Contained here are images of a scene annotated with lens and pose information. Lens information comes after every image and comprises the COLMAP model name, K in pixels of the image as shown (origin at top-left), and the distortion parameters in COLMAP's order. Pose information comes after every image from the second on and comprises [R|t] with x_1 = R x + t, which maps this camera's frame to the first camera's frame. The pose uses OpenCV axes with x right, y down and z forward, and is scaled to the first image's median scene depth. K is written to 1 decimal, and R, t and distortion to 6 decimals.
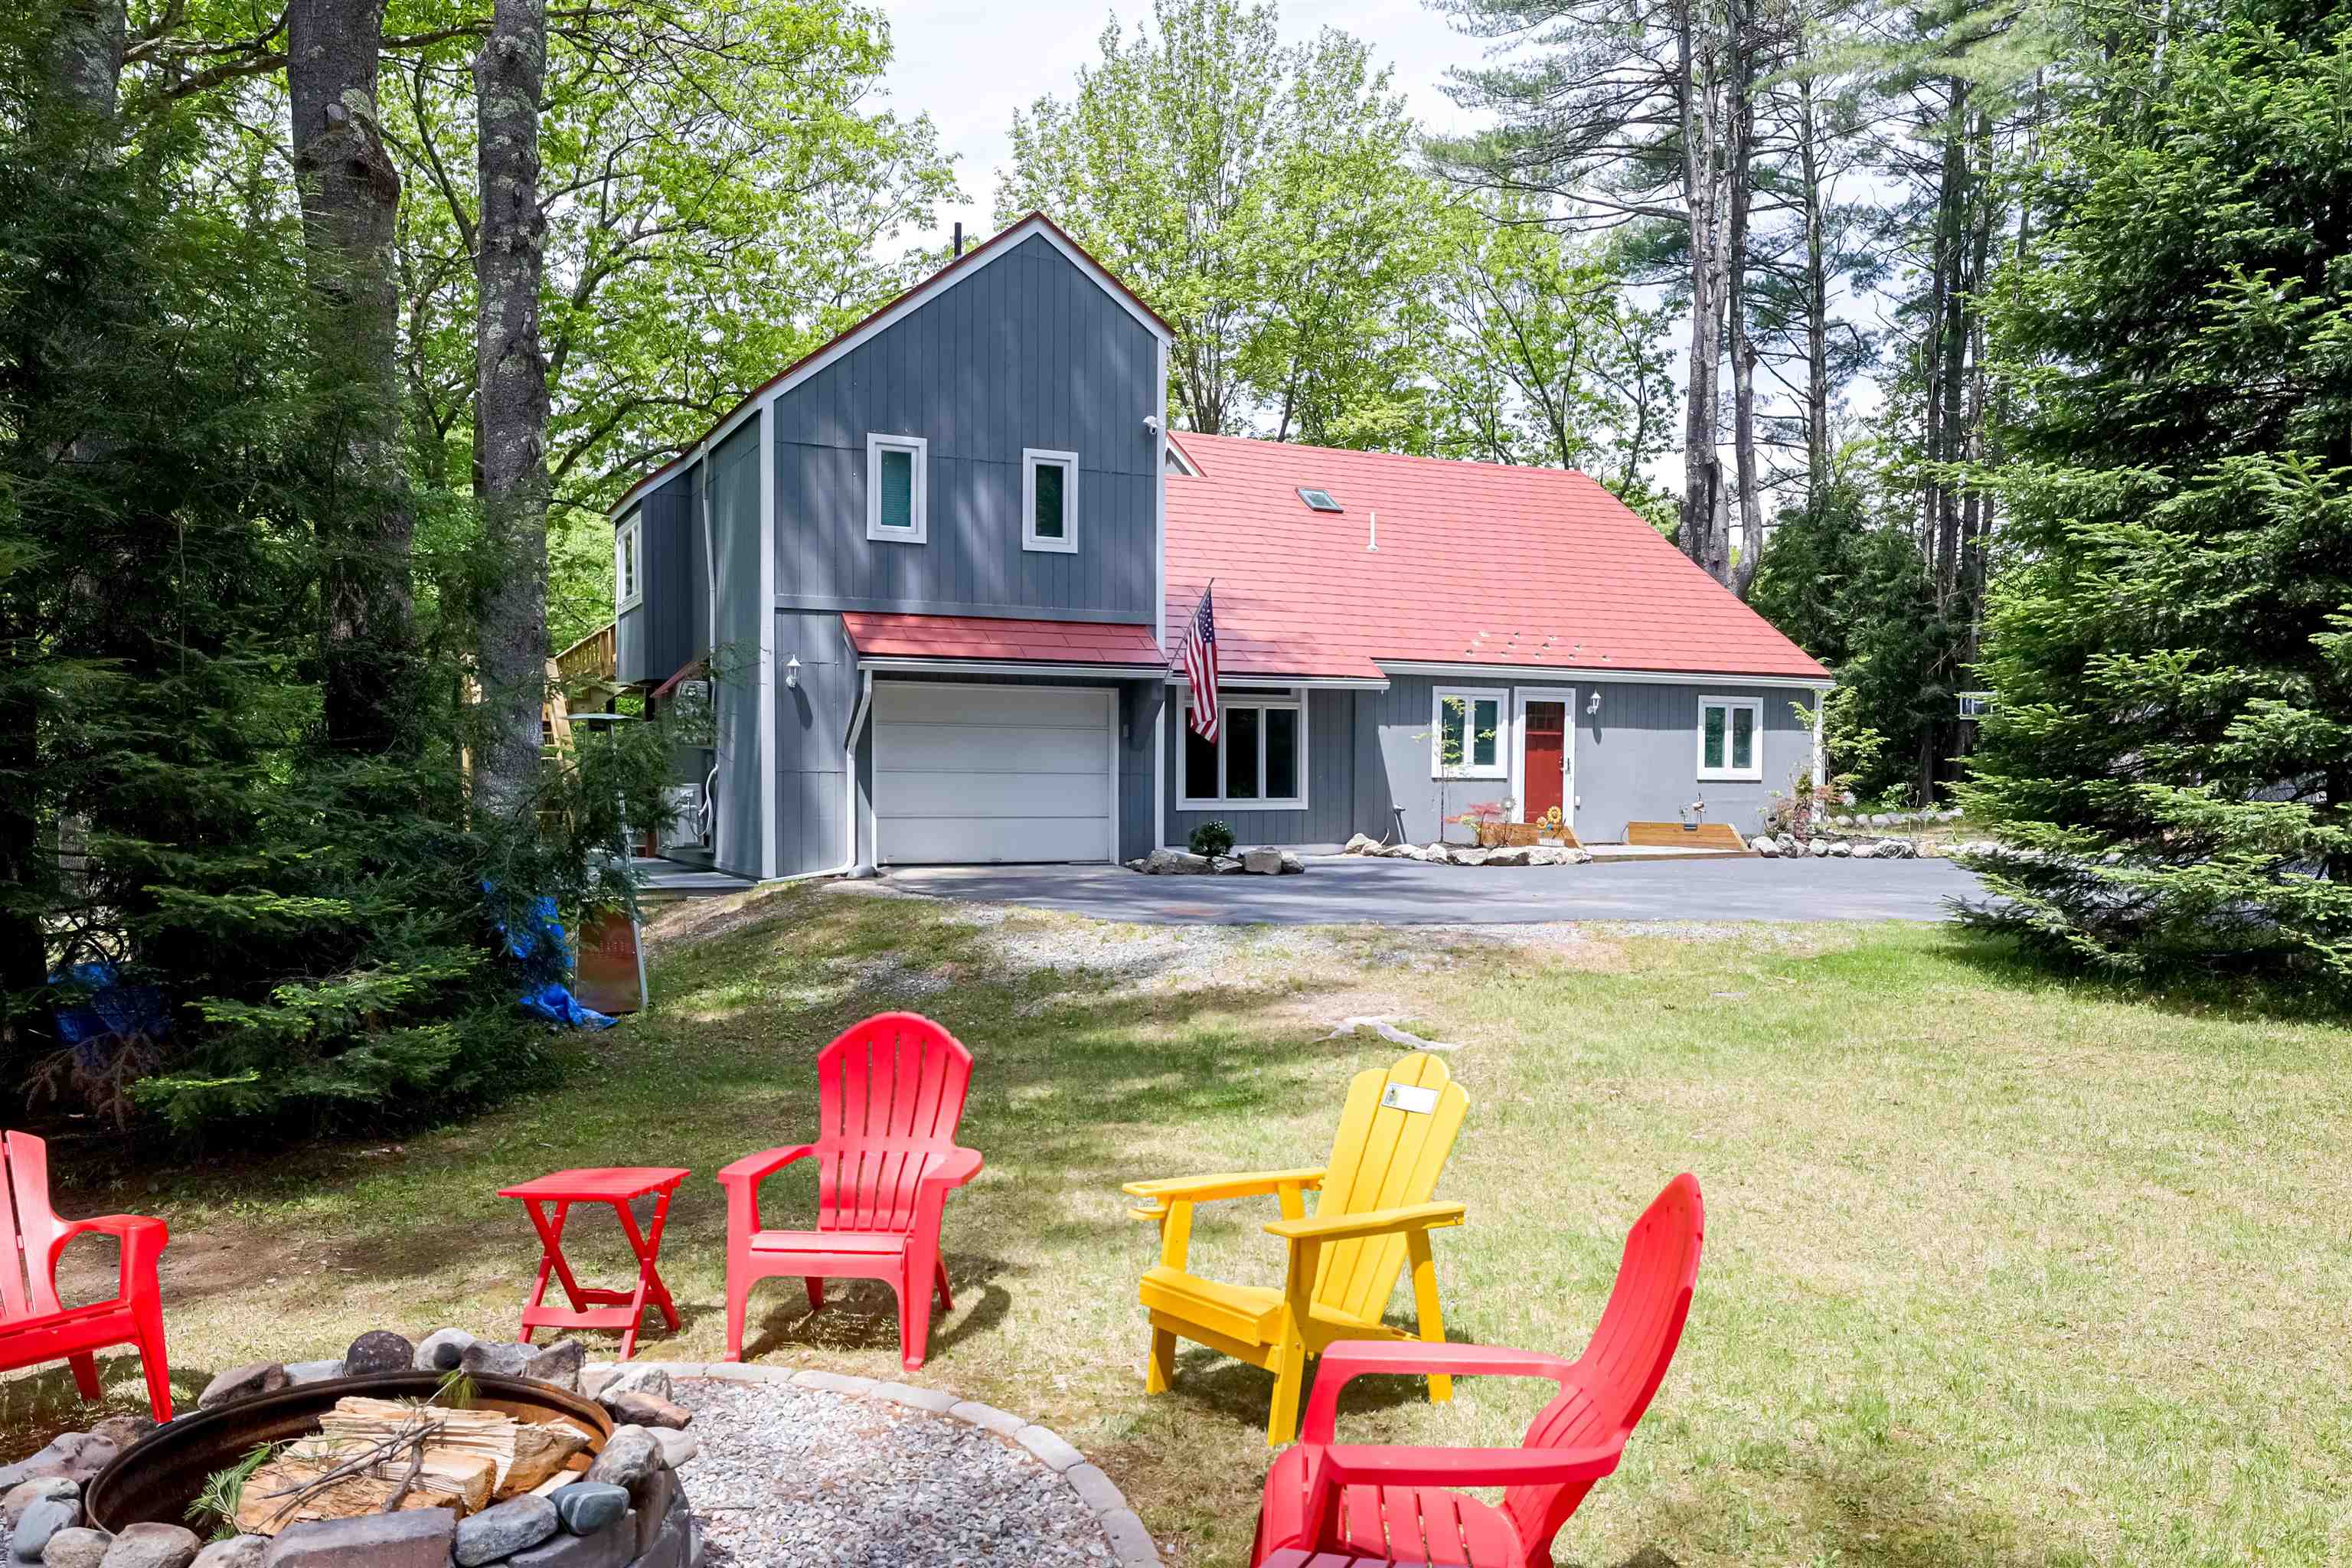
lens RADIAL K [[1760.4, 0, 1186.1], [0, 1760.4, 802.8], [0, 0, 1]] dist [0.047718, -0.003773]
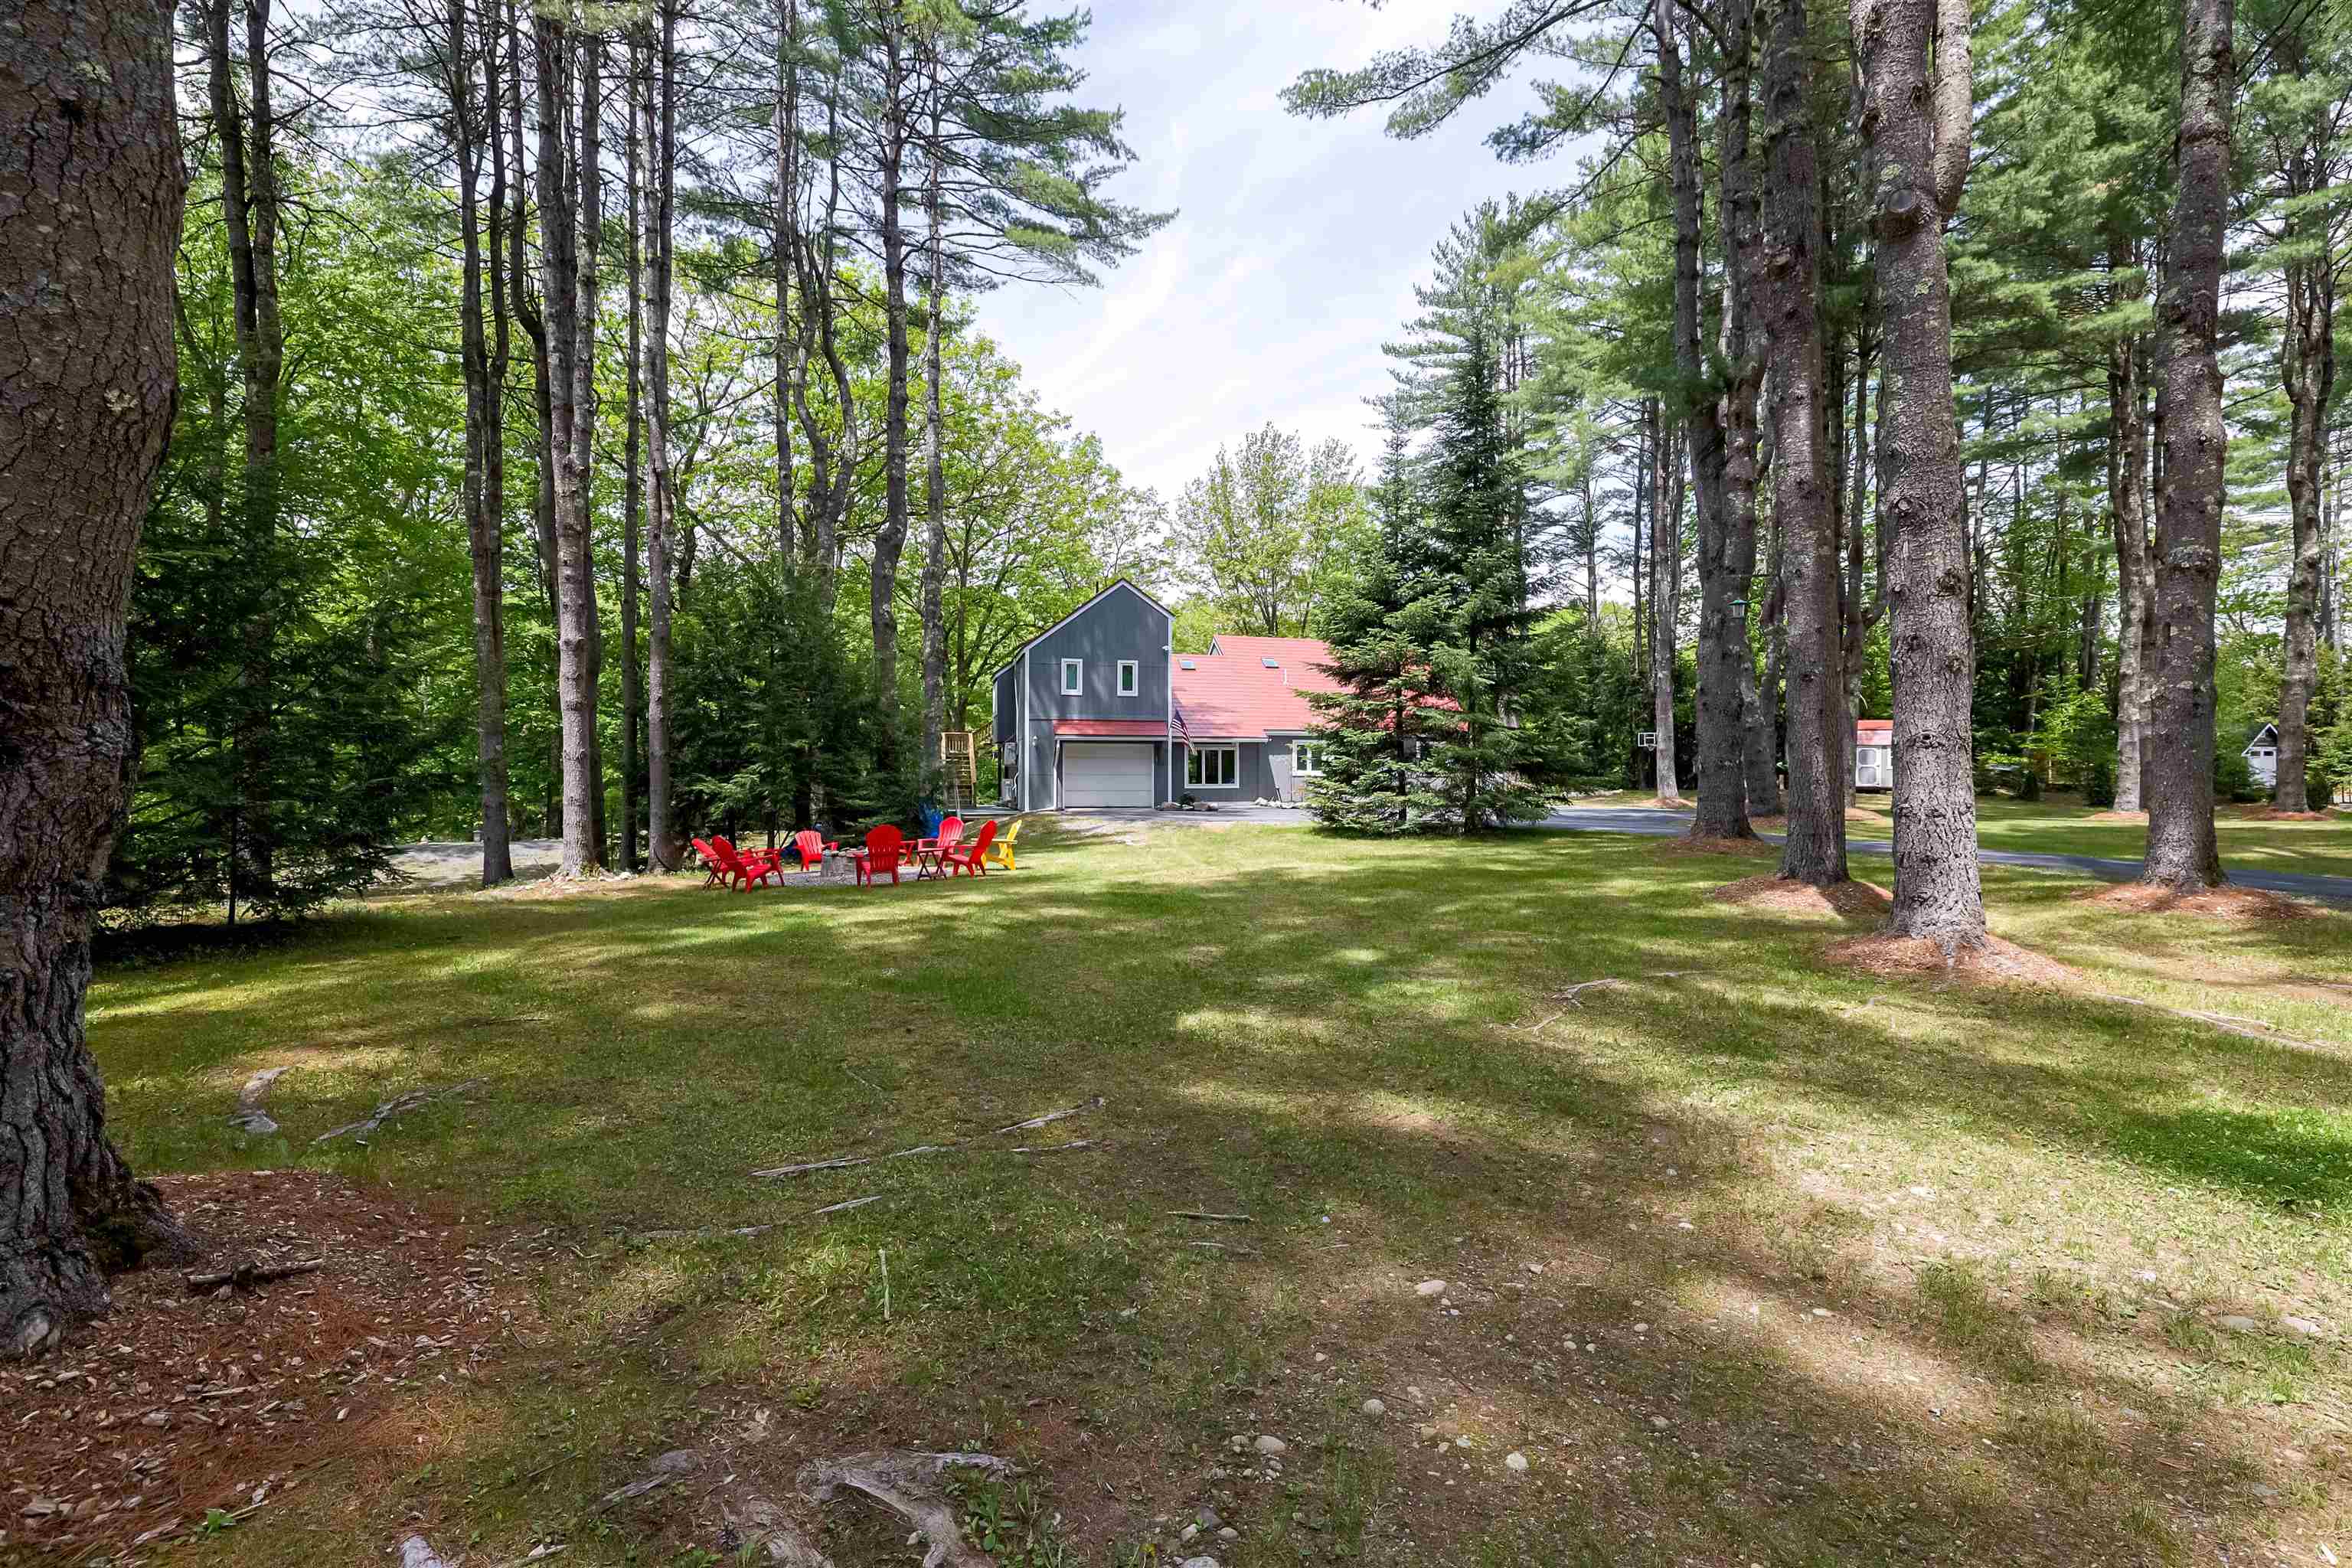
lens RADIAL K [[1060.3, 0, 1169.0], [0, 1060.3, 789.0], [0, 0, 1]] dist [-0.003968, 0.000598]
pose [[0.971699, -0.001505, -0.236219, 0.382355], [0.000847, 0.999995, -0.002884, 0.010848], [0.236222, 0.002602, 0.971696, -0.620991]]
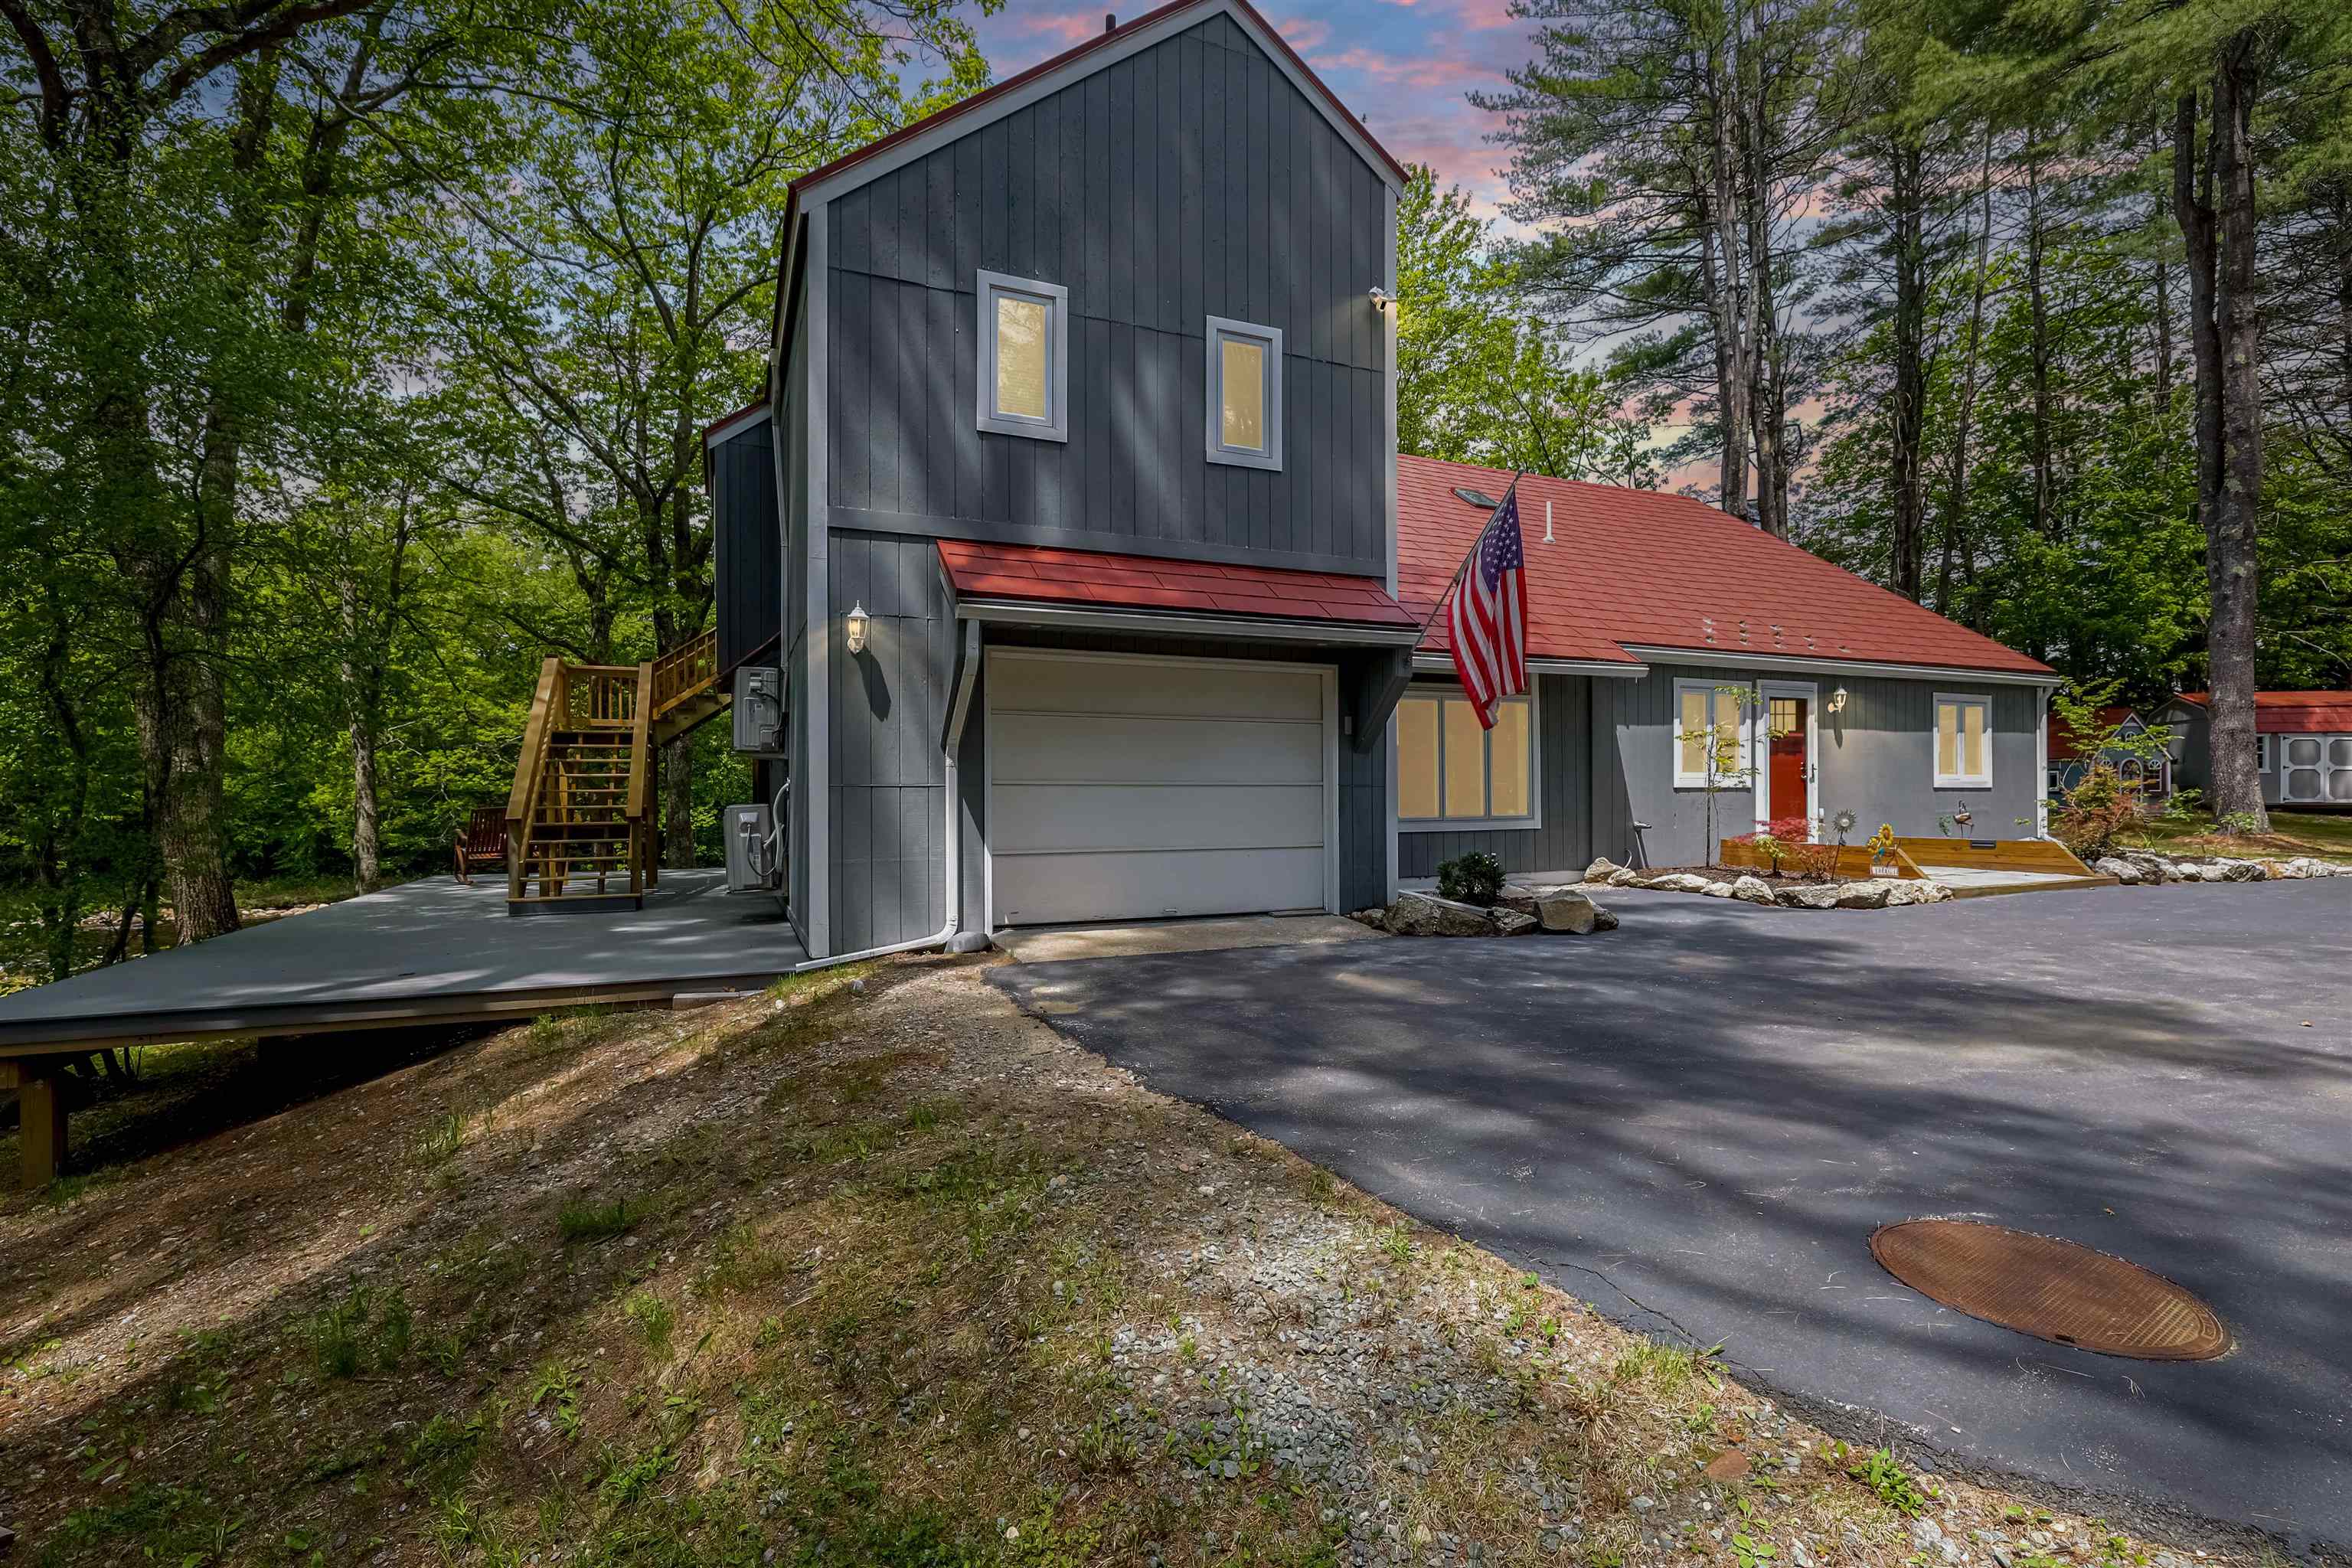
lens RADIAL K [[1060.3, 0, 1180.4], [0, 1060.3, 763.6], [0, 0, 1]] dist [-0.003968, 0.000598]
pose [[0.999163, -0.009936, -0.039669, -0.084898], [0.008355, 0.999173, -0.039803, -0.009071], [0.040032, 0.039439, 0.998420, 0.572531]]
